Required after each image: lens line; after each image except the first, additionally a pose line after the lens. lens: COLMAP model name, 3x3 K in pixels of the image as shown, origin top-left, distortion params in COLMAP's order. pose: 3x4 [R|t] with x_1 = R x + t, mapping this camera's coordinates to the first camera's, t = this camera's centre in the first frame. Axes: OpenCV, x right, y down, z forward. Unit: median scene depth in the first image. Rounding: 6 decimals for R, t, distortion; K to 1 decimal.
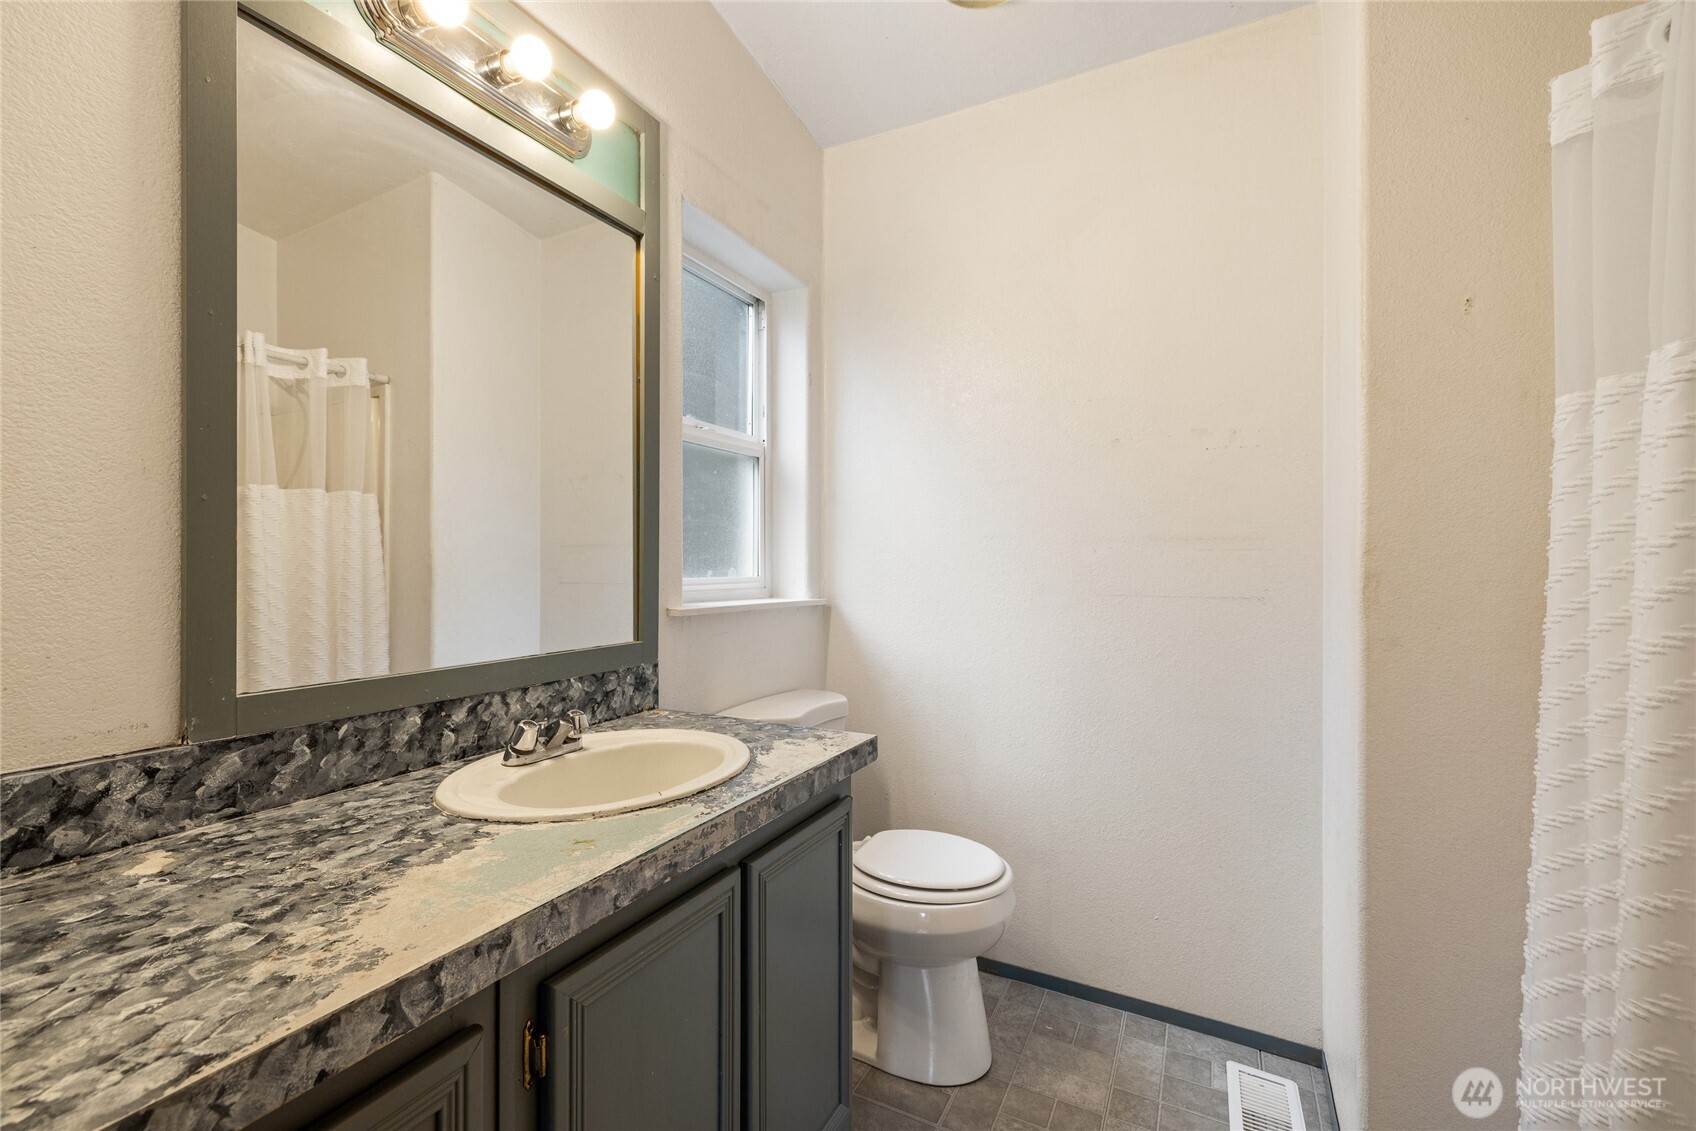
lens RADIAL K [[715.3, 0, 840.3], [0, 715.3, 561.3], [0, 0, 1]] dist [0.002075, 0.000414]
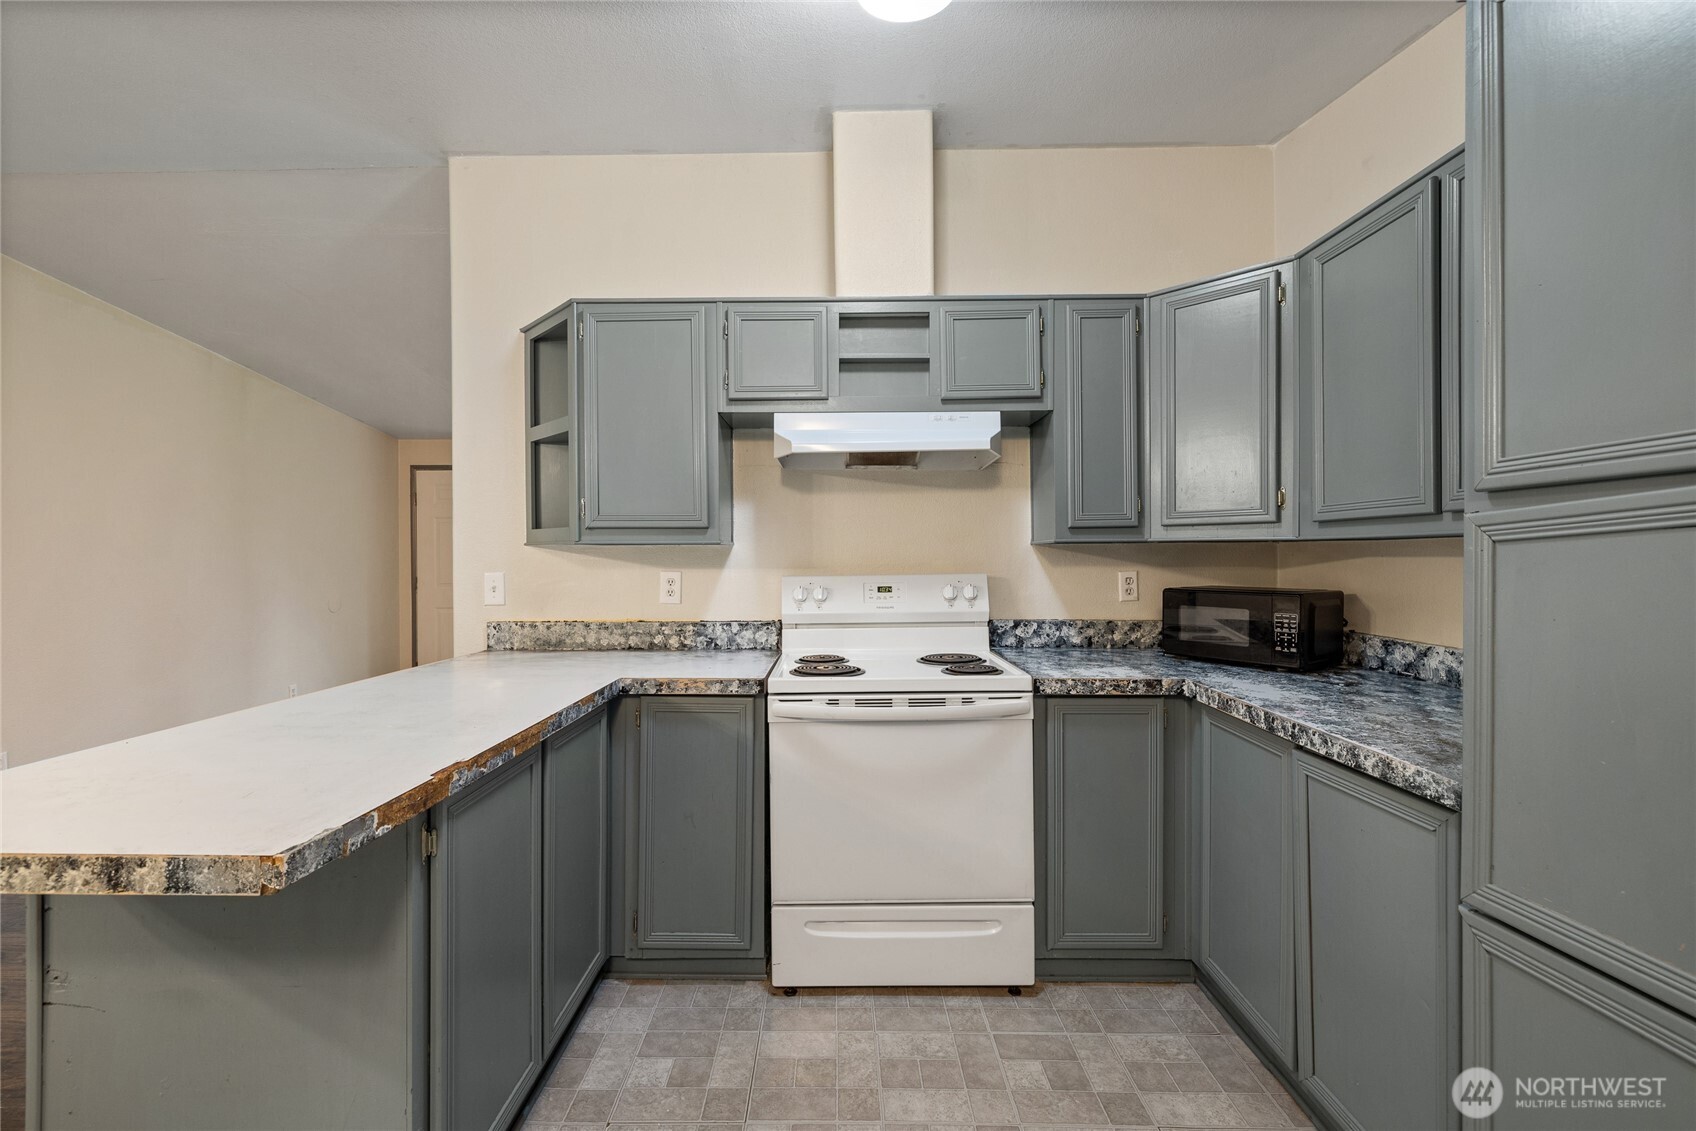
lens RADIAL K [[715.3, 0, 832.8], [0, 715.3, 560.8], [0, 0, 1]] dist [0.002075, 0.000414]
pose [[-0.886183, 0.004754, -0.463311, 1.030882], [-0.003515, 0.999850, 0.016982, -0.062600], [0.463322, 0.016678, -0.886033, 2.113336]]
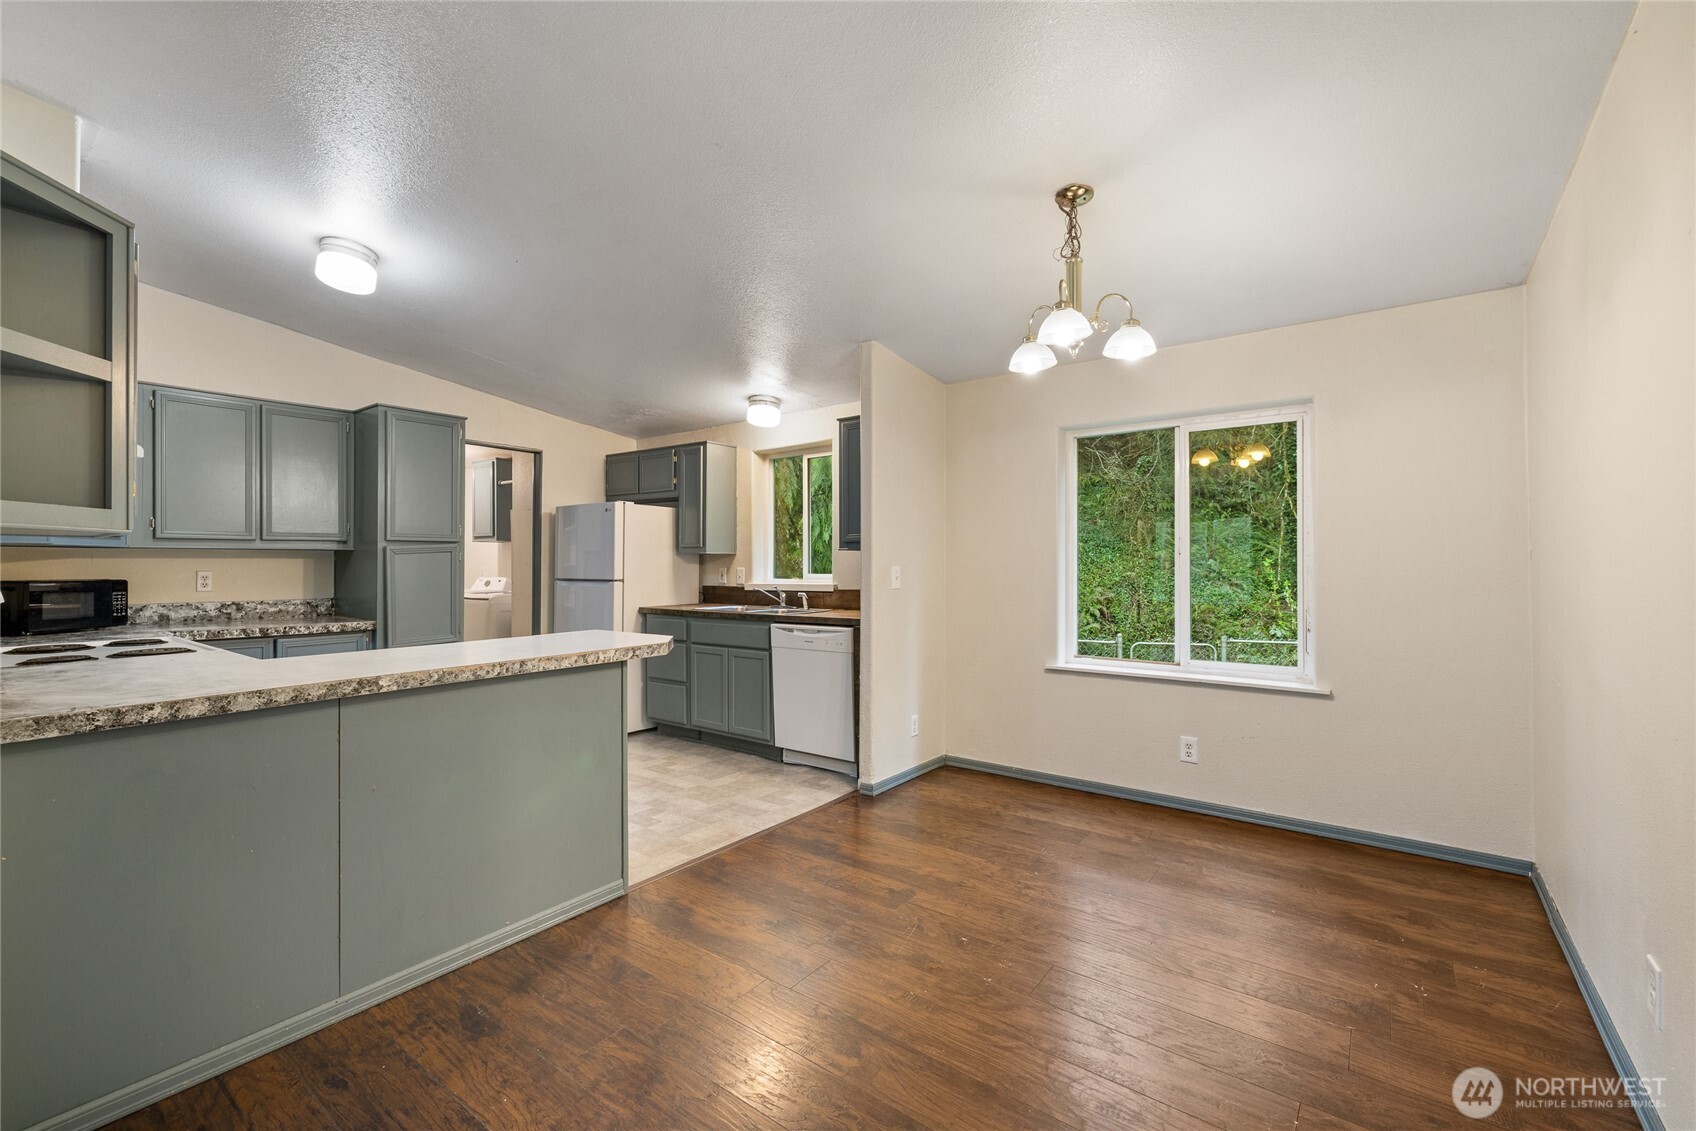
lens RADIAL K [[715.3, 0, 829.2], [0, 715.3, 563.9], [0, 0, 1]] dist [0.002075, 0.000414]
pose [[0.985874, -0.001282, -0.167484, 2.308267], [-0.000749, 0.999927, -0.012059, 0.001287], [0.167487, 0.012014, 0.985801, -0.795468]]
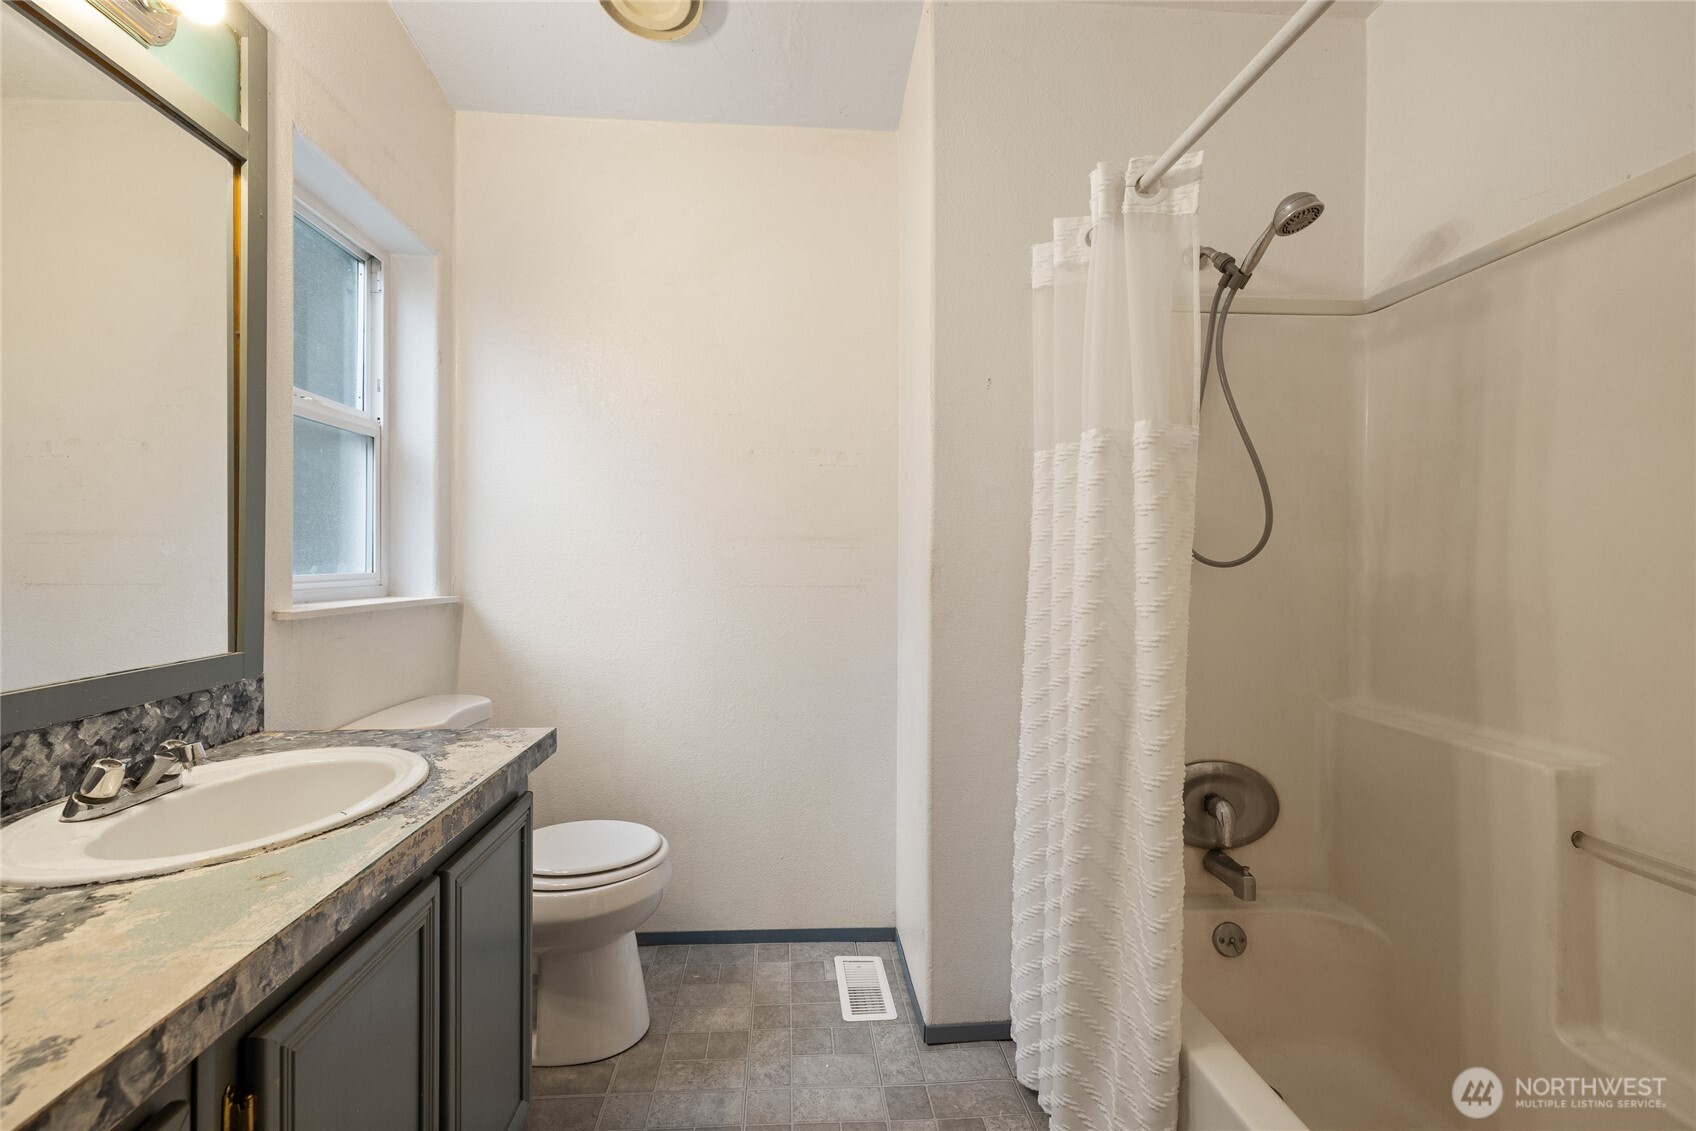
lens RADIAL K [[715.3, 0, 827.9], [0, 715.3, 557.2], [0, 0, 1]] dist [0.002075, 0.000414]
pose [[0.851824, 0.002286, 0.523823, -0.150000], [-0.003634, 0.999992, 0.001546, -0.001496], [-0.523816, -0.003220, 0.851826, -0.065377]]
